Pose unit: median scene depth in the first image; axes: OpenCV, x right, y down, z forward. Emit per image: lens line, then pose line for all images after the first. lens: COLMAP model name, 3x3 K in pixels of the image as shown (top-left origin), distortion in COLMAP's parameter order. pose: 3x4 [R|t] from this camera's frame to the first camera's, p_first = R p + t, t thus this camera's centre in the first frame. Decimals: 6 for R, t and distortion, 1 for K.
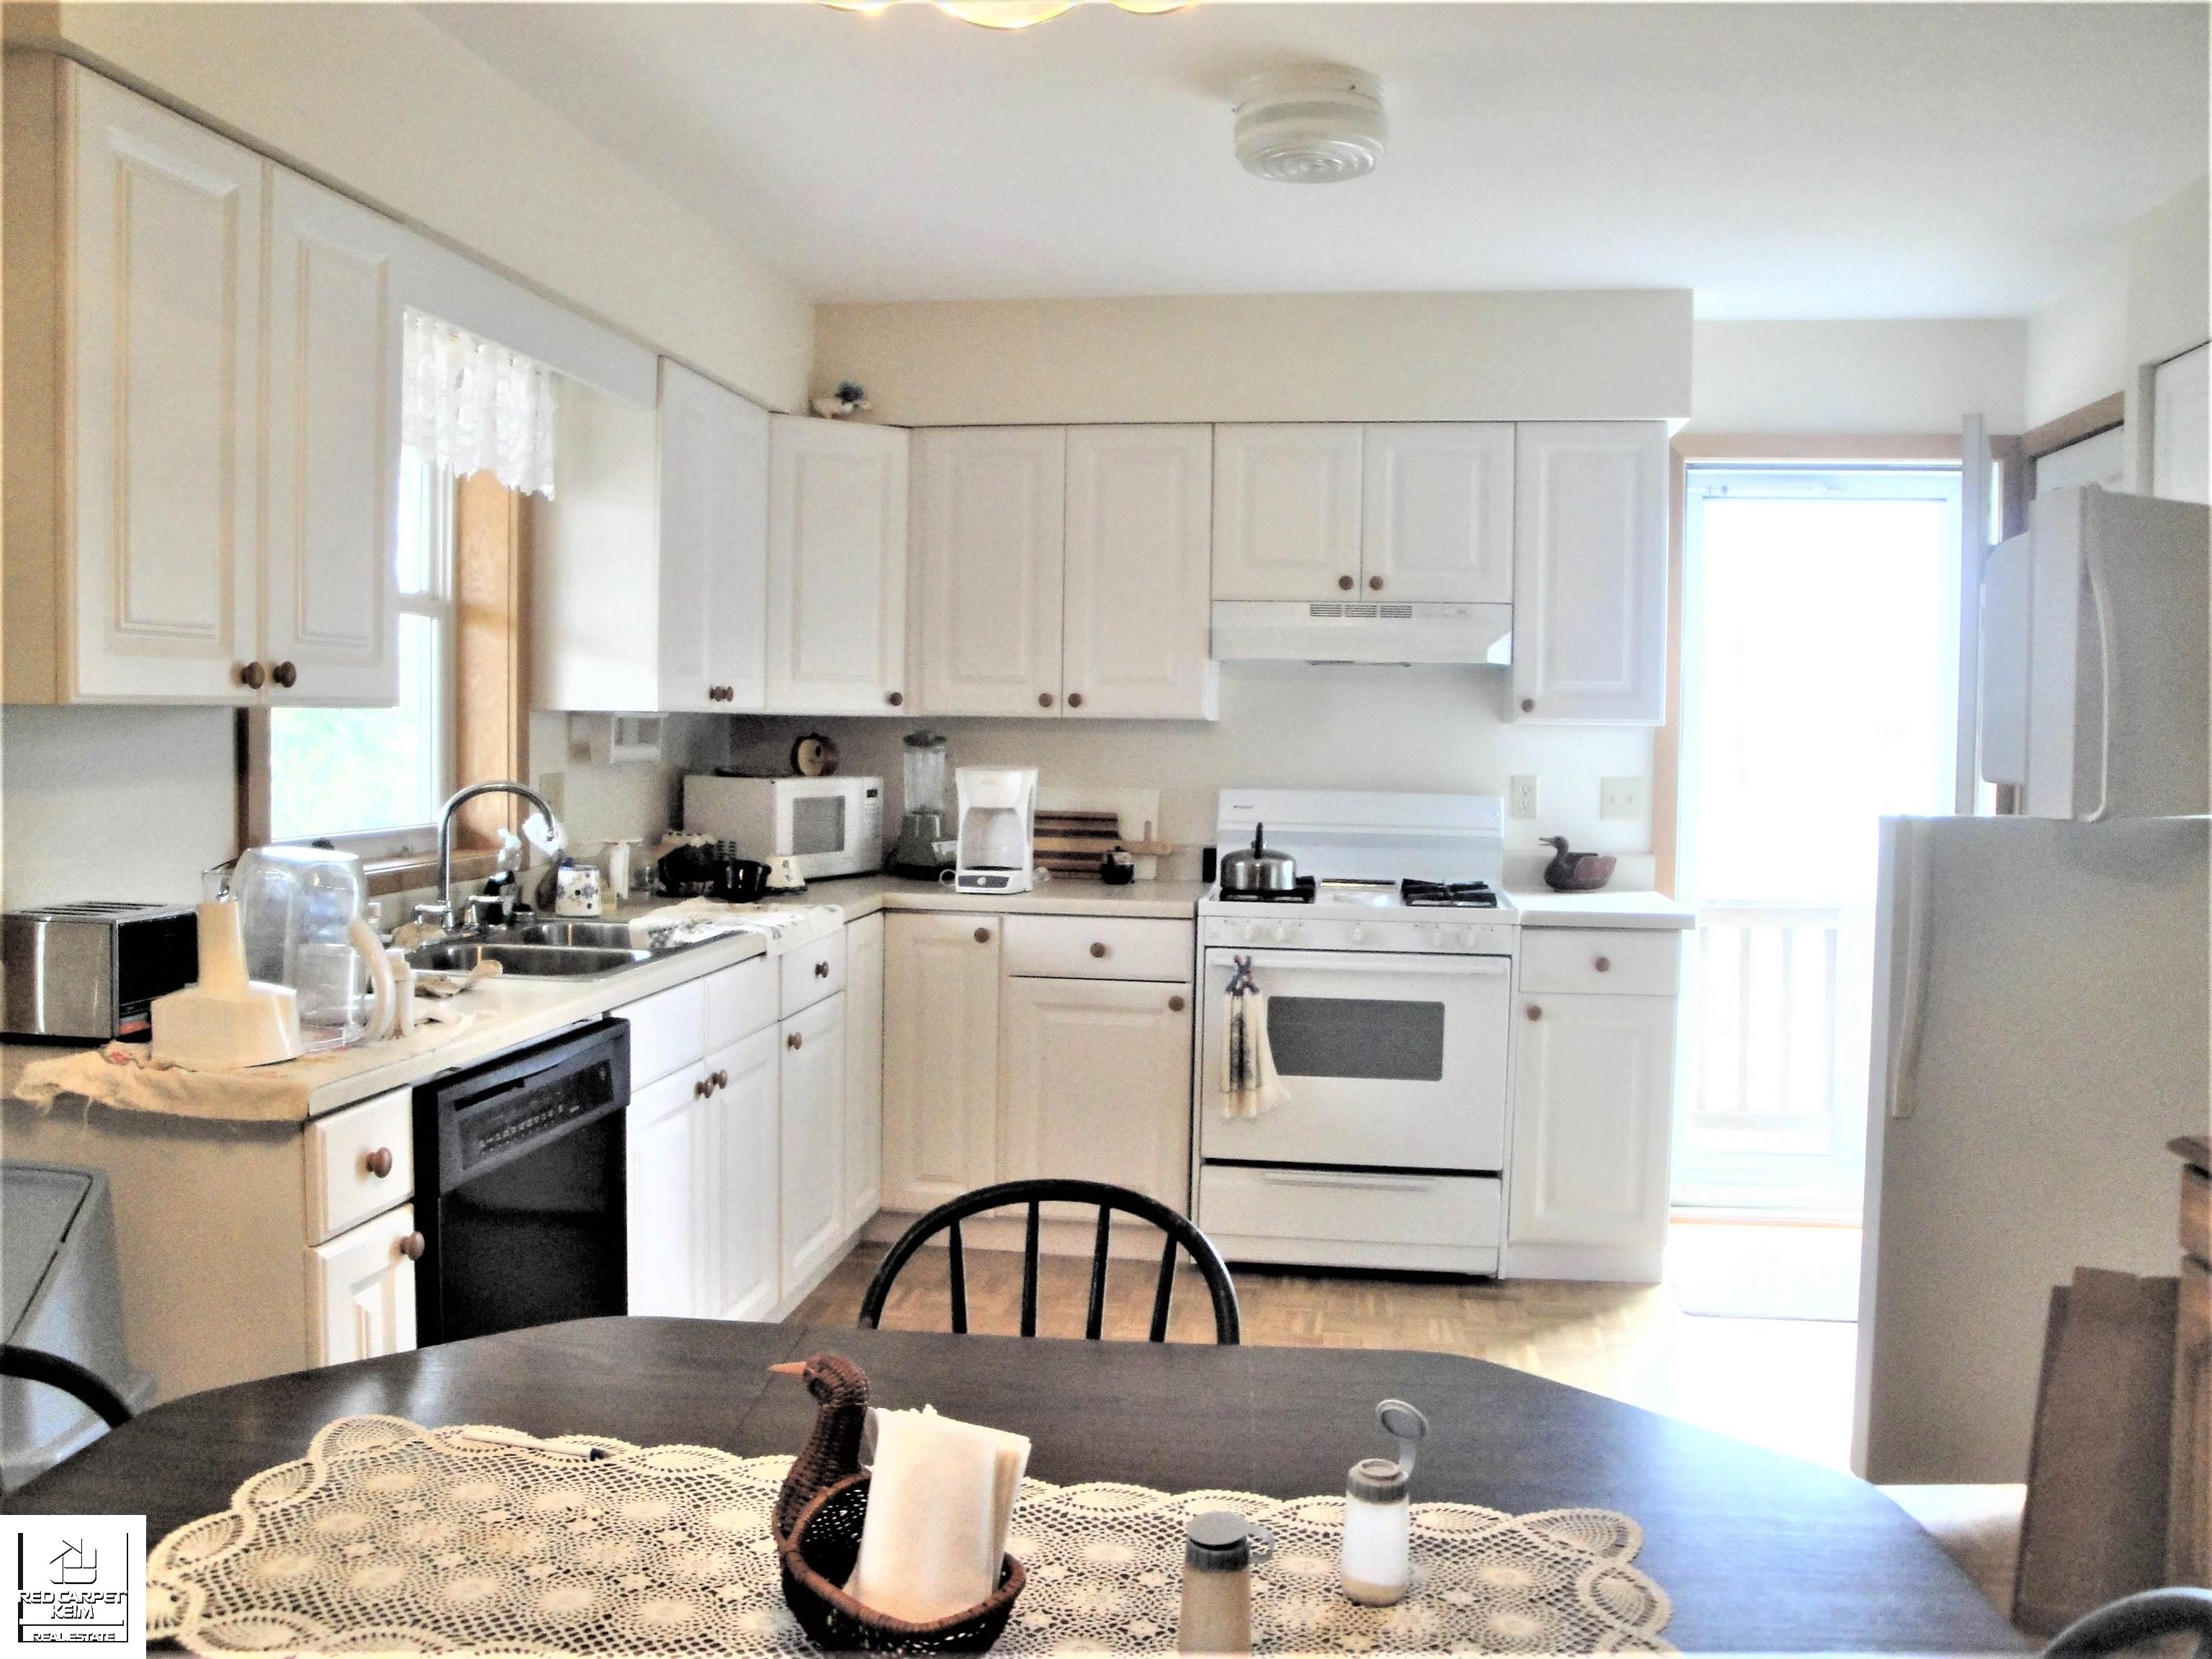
lens RADIAL K [[1835.4, 0, 1090.7], [0, 1835.4, 820.6], [0, 0, 1]] dist [-0.134054, 0.064028]
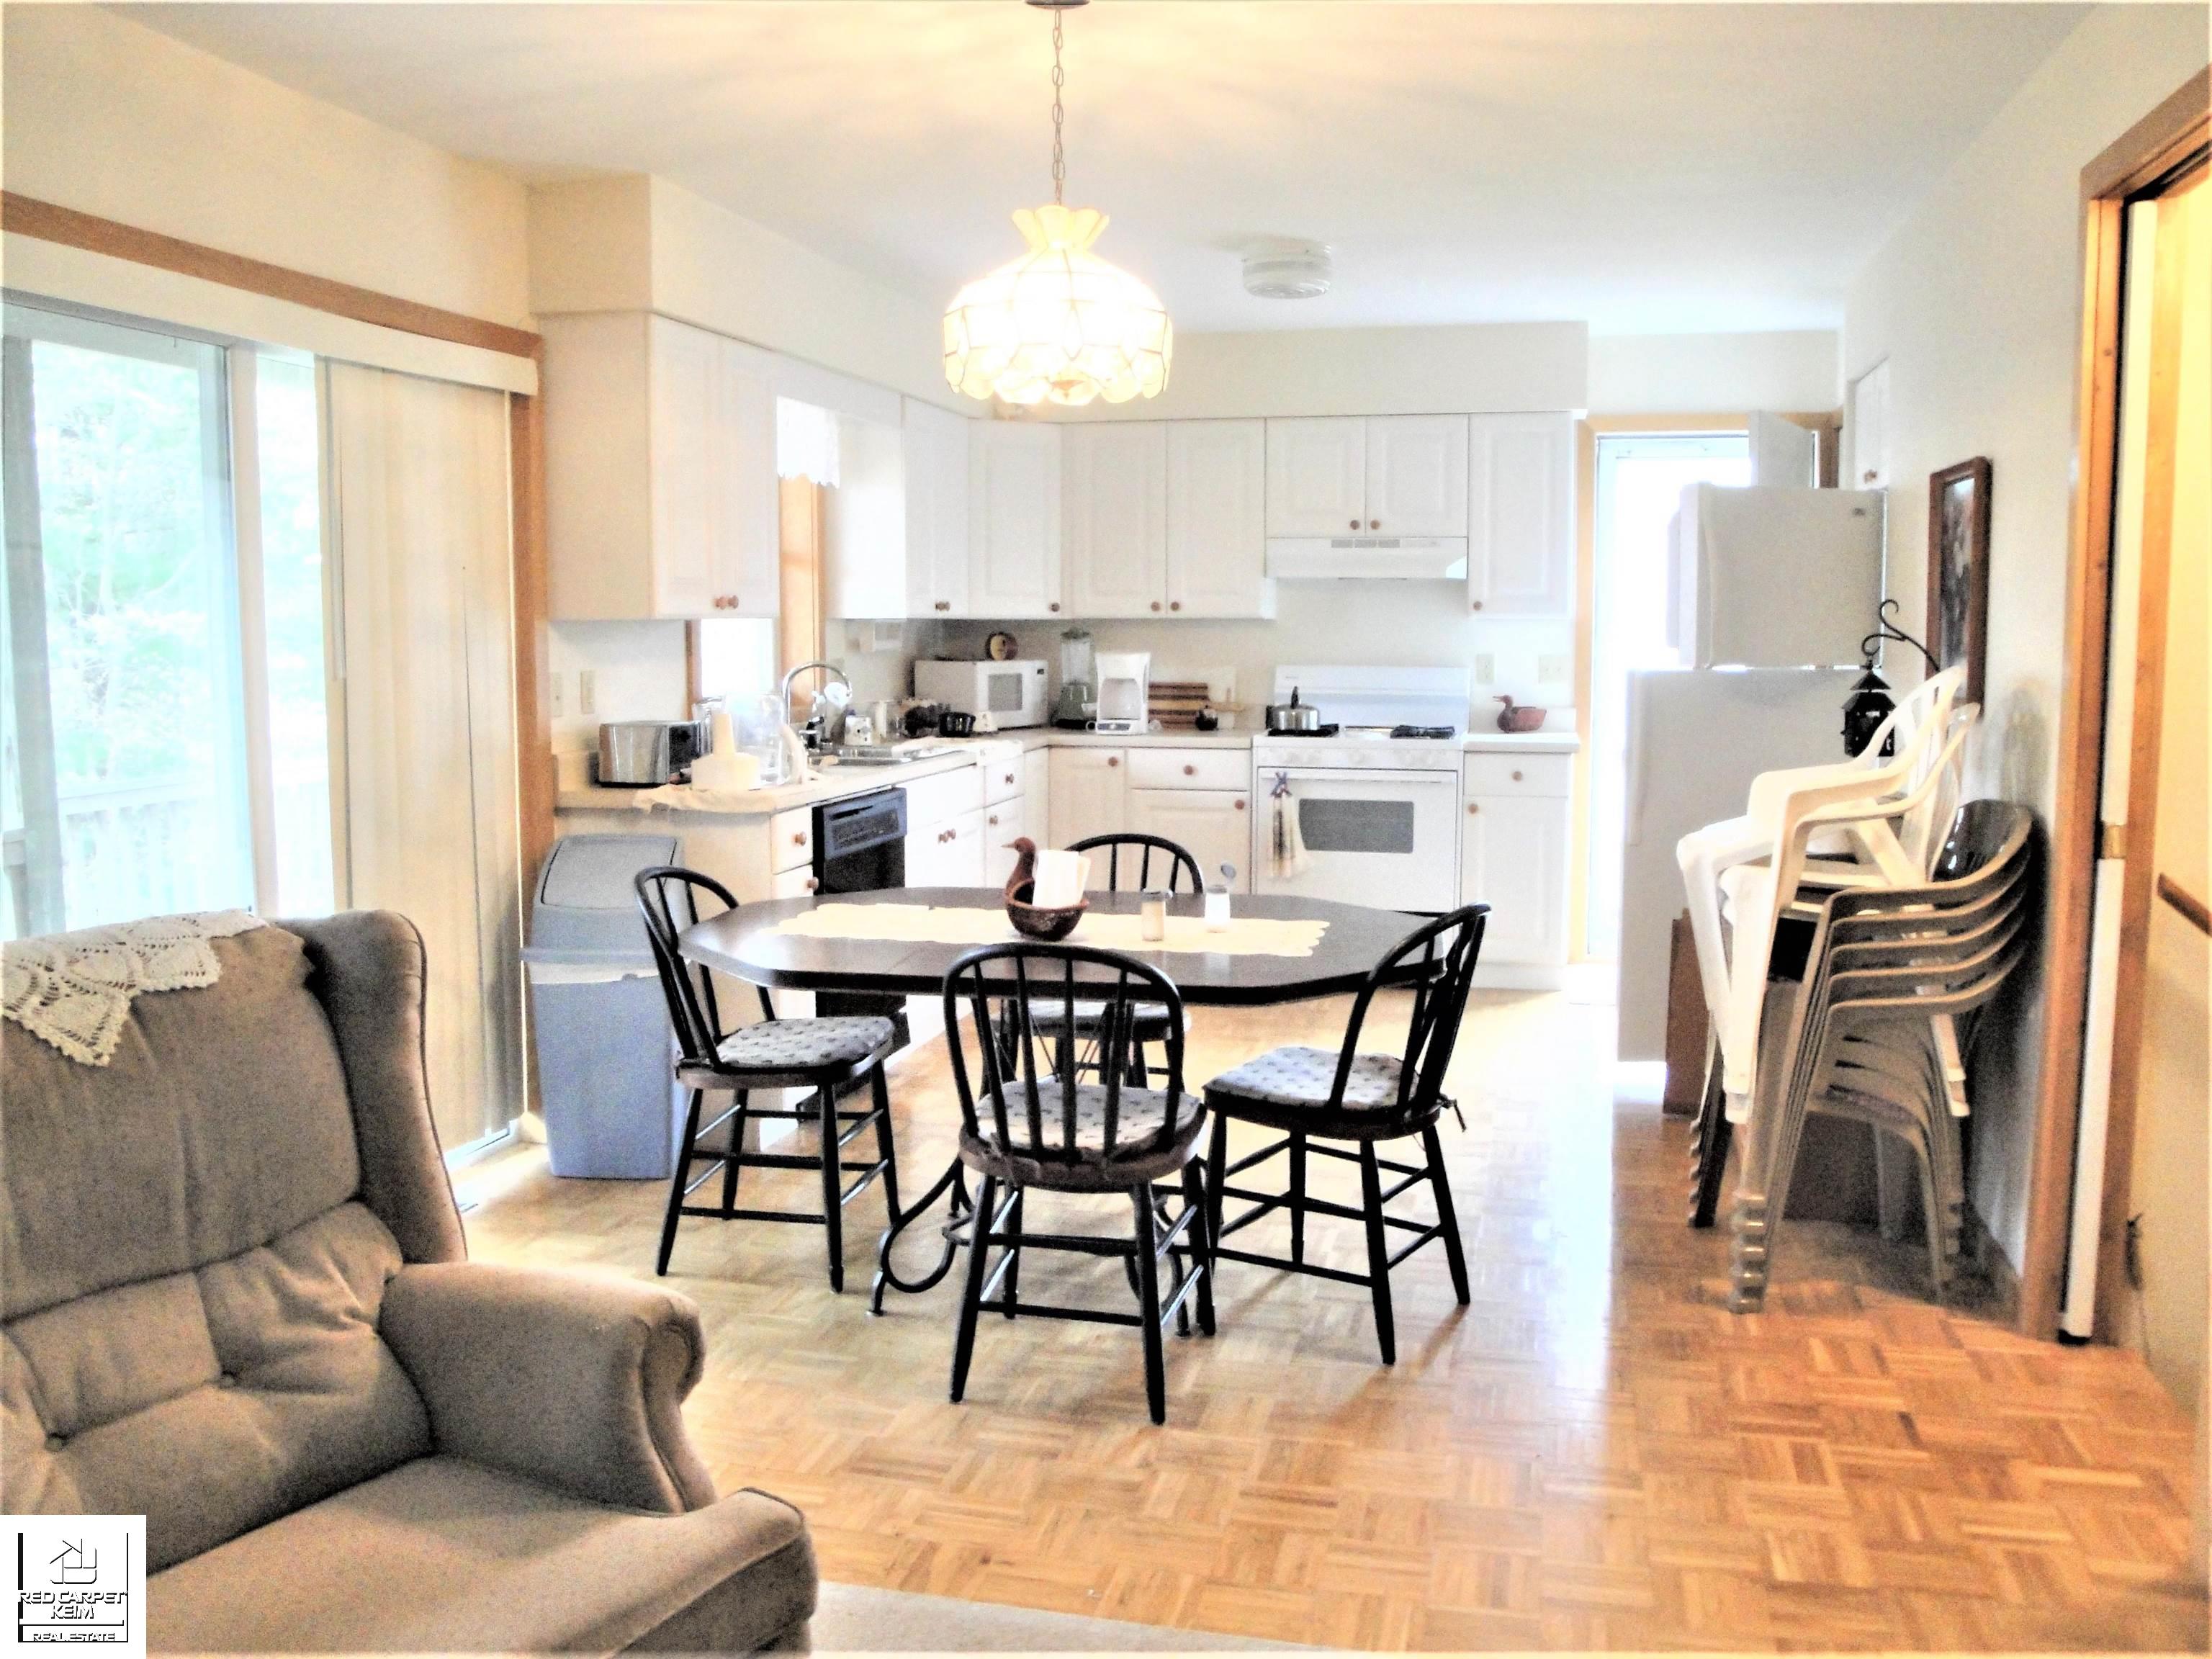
lens RADIAL K [[1835.4, 0, 1113.6], [0, 1835.4, 821.0], [0, 0, 1]] dist [-0.134054, 0.064028]
pose [[0.996615, -0.006356, -0.081959, 0.066209], [0.010738, 0.998530, 0.053134, 0.030577], [0.081501, -0.053834, 0.995218, -0.522711]]
